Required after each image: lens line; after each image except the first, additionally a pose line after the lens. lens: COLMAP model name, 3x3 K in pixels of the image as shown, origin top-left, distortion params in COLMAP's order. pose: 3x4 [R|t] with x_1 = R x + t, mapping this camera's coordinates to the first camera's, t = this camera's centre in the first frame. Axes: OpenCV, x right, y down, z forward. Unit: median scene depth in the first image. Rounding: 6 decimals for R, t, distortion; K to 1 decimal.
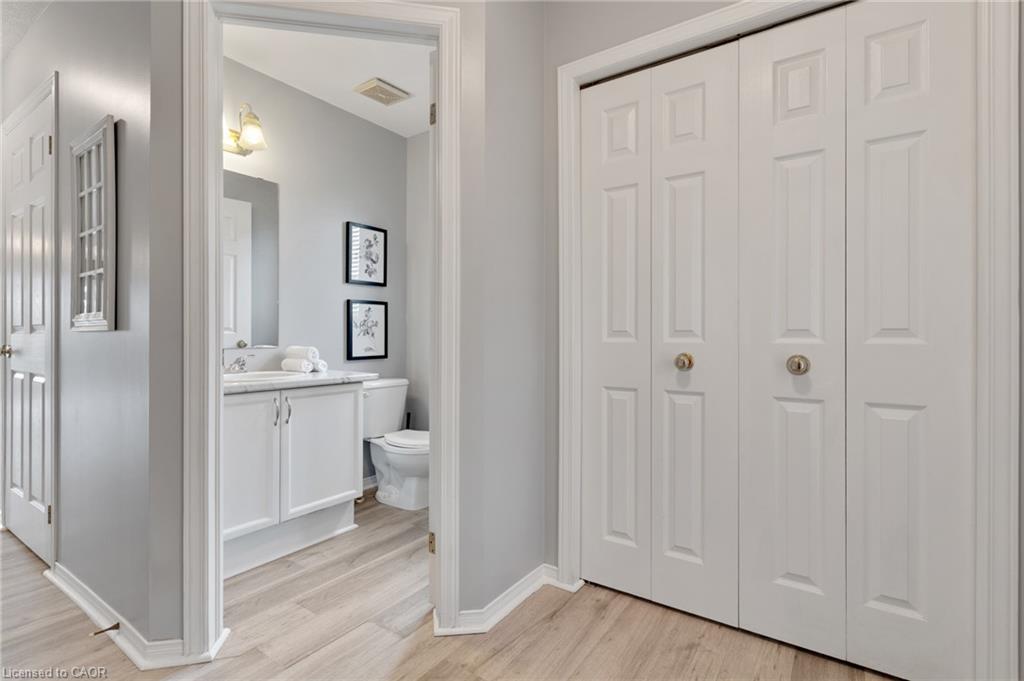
lens RADIAL K [[500.4, 0, 525.2], [0, 500.4, 338.6], [0, 0, 1]] dist [0.002203, -0.000649]
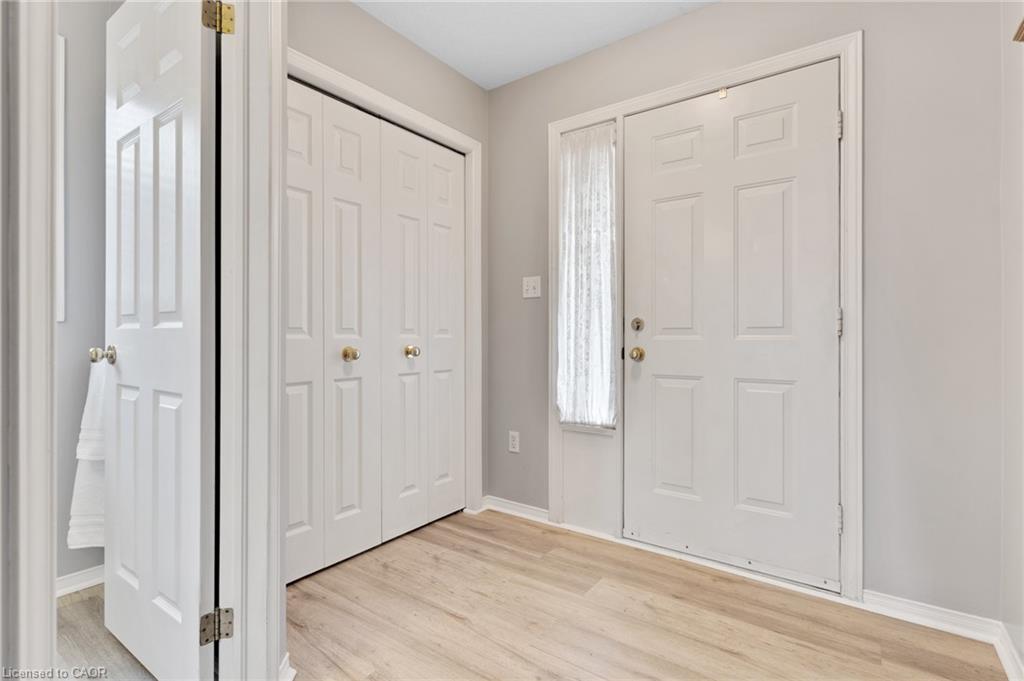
lens RADIAL K [[500.4, 0, 512.6], [0, 500.4, 335.1], [0, 0, 1]] dist [0.002203, -0.000649]
pose [[0.007073, 0.000618, 0.999975, -0.912145], [0.000306, 1.000000, -0.000620, 0.001133], [-0.999975, 0.000311, 0.007073, 0.595767]]
